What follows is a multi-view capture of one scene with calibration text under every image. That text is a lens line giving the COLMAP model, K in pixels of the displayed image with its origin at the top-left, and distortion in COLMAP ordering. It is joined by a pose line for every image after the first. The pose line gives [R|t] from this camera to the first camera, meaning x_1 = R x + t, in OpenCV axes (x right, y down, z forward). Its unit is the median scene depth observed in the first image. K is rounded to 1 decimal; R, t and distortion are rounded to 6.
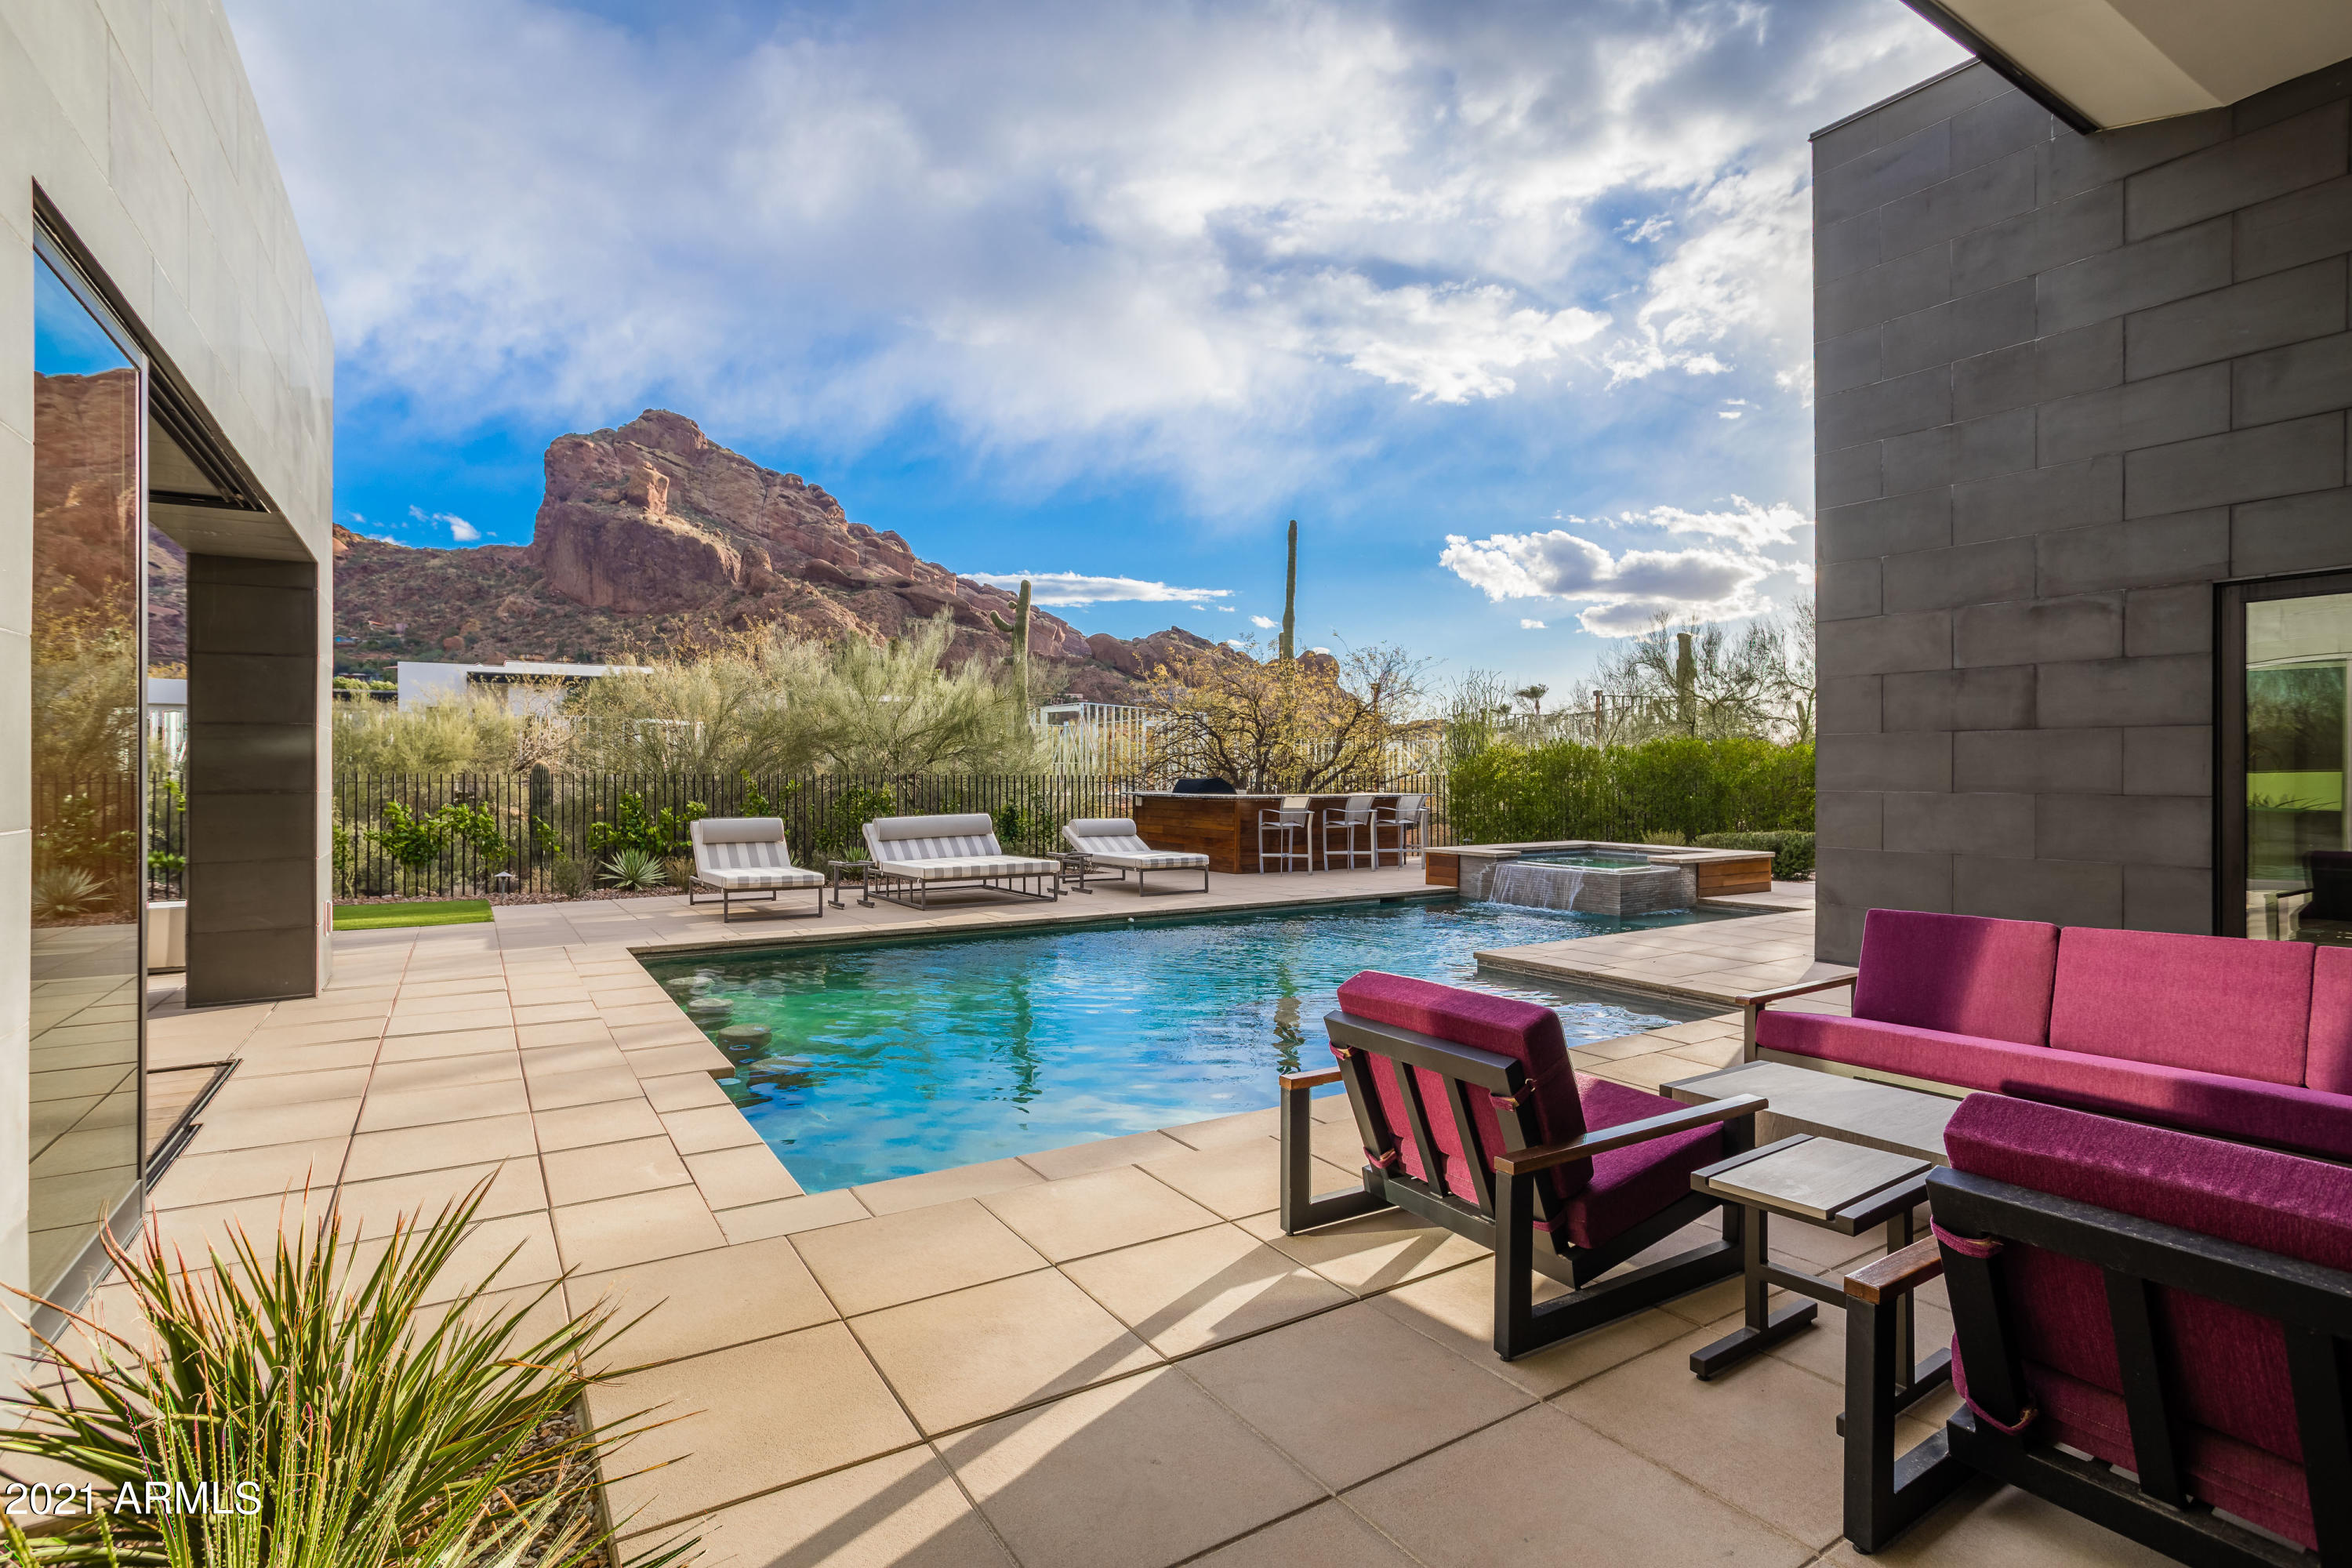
lens RADIAL K [[1141.8, 0, 1158.2], [0, 1141.8, 773.0], [0, 0, 1]] dist [-0.064944, 0.040420]
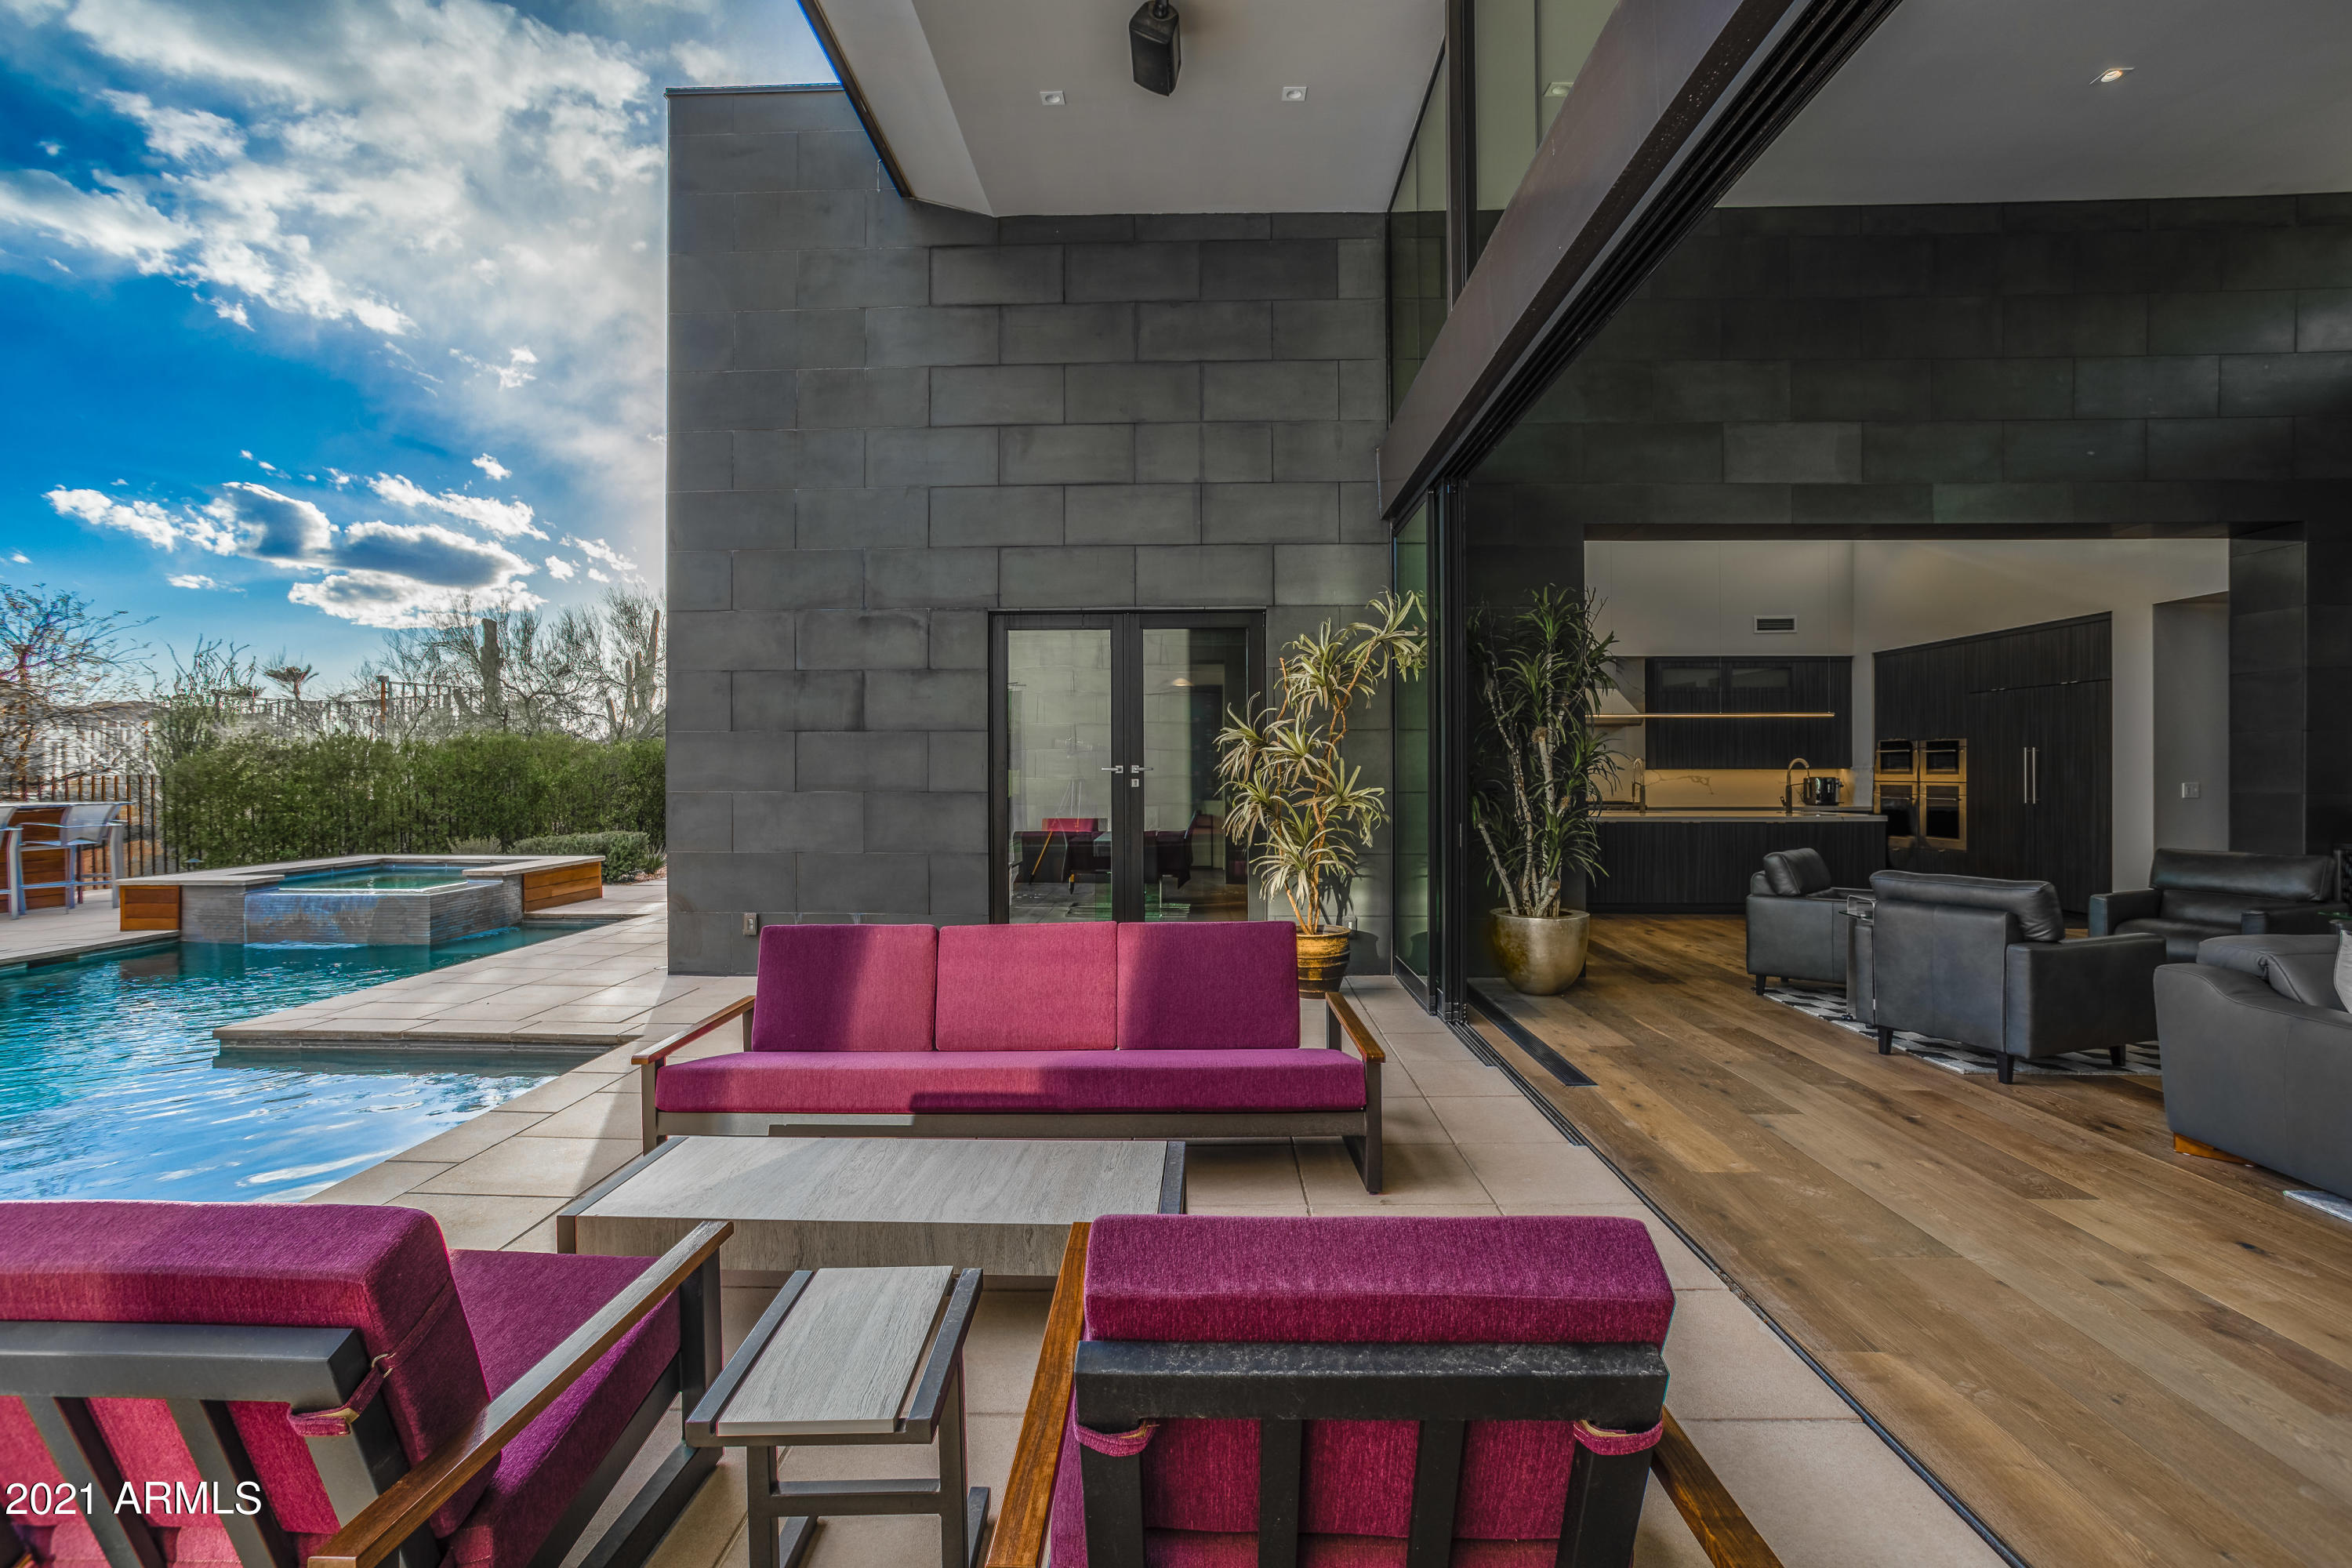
lens RADIAL K [[1141.8, 0, 1158.2], [0, 1141.8, 773.0], [0, 0, 1]] dist [-0.064944, 0.040420]
pose [[0.555300, -0.005673, 0.831631, 0.035983], [0.002876, 0.999984, 0.004901, -0.003537], [-0.831645, -0.000330, 0.555308, 0.150466]]
